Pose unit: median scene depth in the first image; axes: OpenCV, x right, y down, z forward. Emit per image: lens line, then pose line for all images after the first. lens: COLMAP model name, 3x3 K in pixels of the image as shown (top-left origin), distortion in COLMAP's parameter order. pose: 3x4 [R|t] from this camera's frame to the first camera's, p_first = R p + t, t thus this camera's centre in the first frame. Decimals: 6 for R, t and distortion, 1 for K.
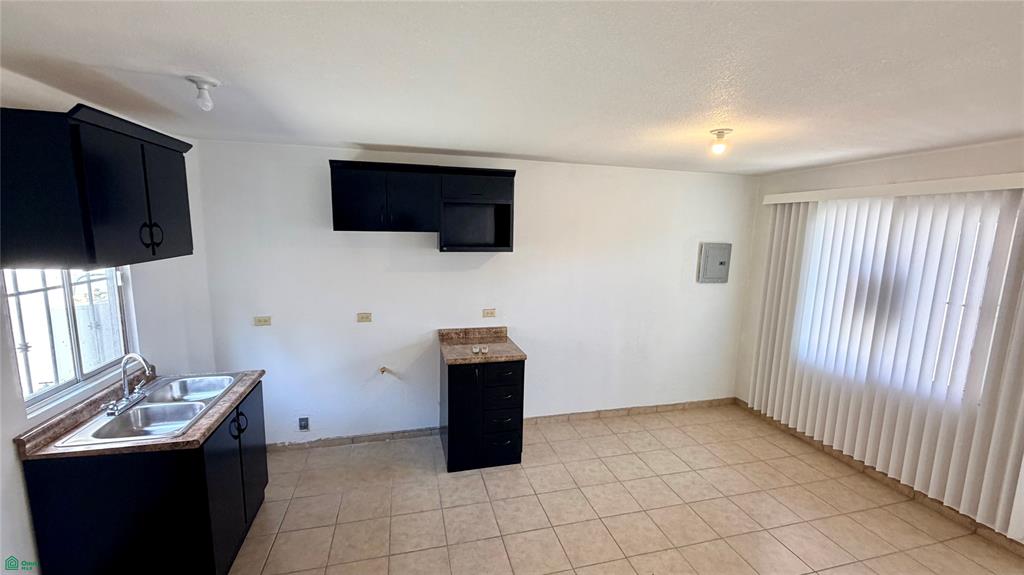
lens RADIAL K [[406.8, 0, 509.1], [0, 406.8, 288.3], [0, 0, 1]] dist [-0.003301, 0.000760]
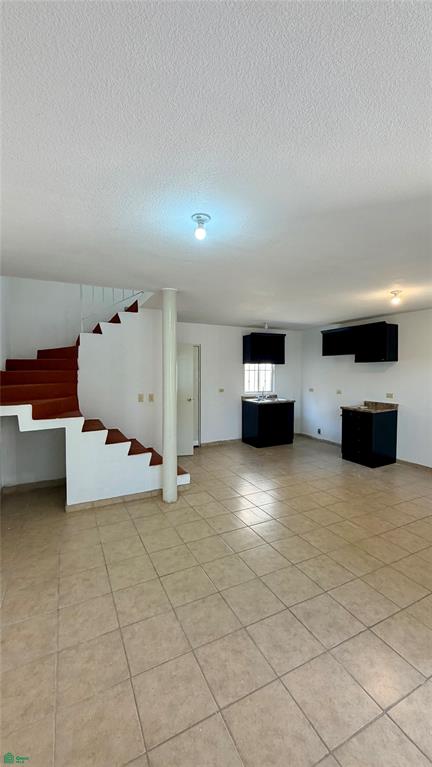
lens RADIAL K [[304.7, 0, 216.2], [0, 304.7, 379.8], [0, 0, 1]] dist [-0.003301, 0.000760]
pose [[0.208939, 0.008729, -0.977890, 1.332302], [-0.132343, 0.991013, -0.019430, 0.139602], [0.968932, 0.133477, 0.208217, -0.093250]]
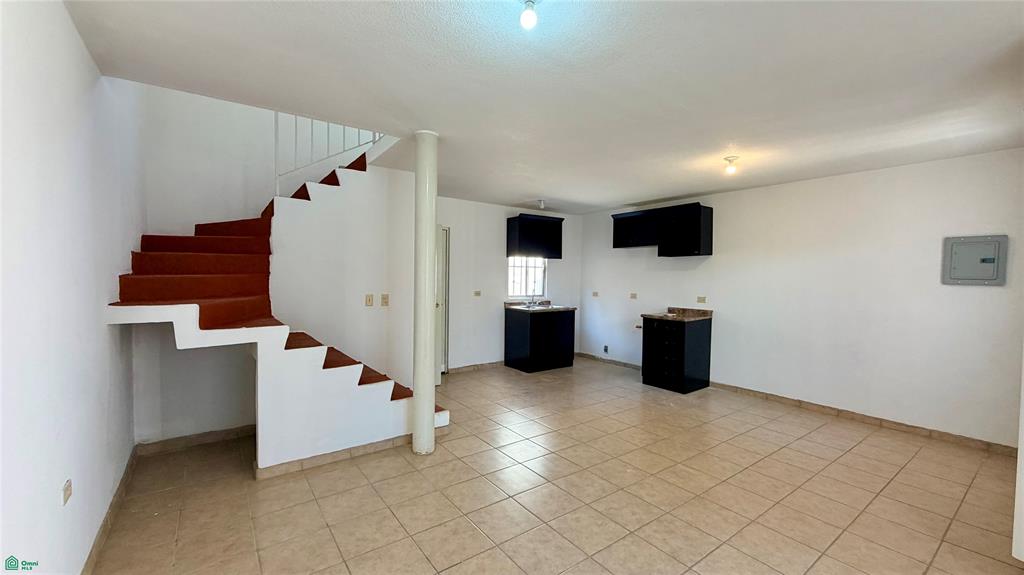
lens RADIAL K [[406.8, 0, 509.2], [0, 406.8, 286.9], [0, 0, 1]] dist [-0.003301, 0.000760]
pose [[0.367834, 0.008463, -0.929853, 1.202146], [-0.135150, 0.989827, -0.044454, 0.198654], [0.920018, 0.142022, 0.365236, -0.193441]]
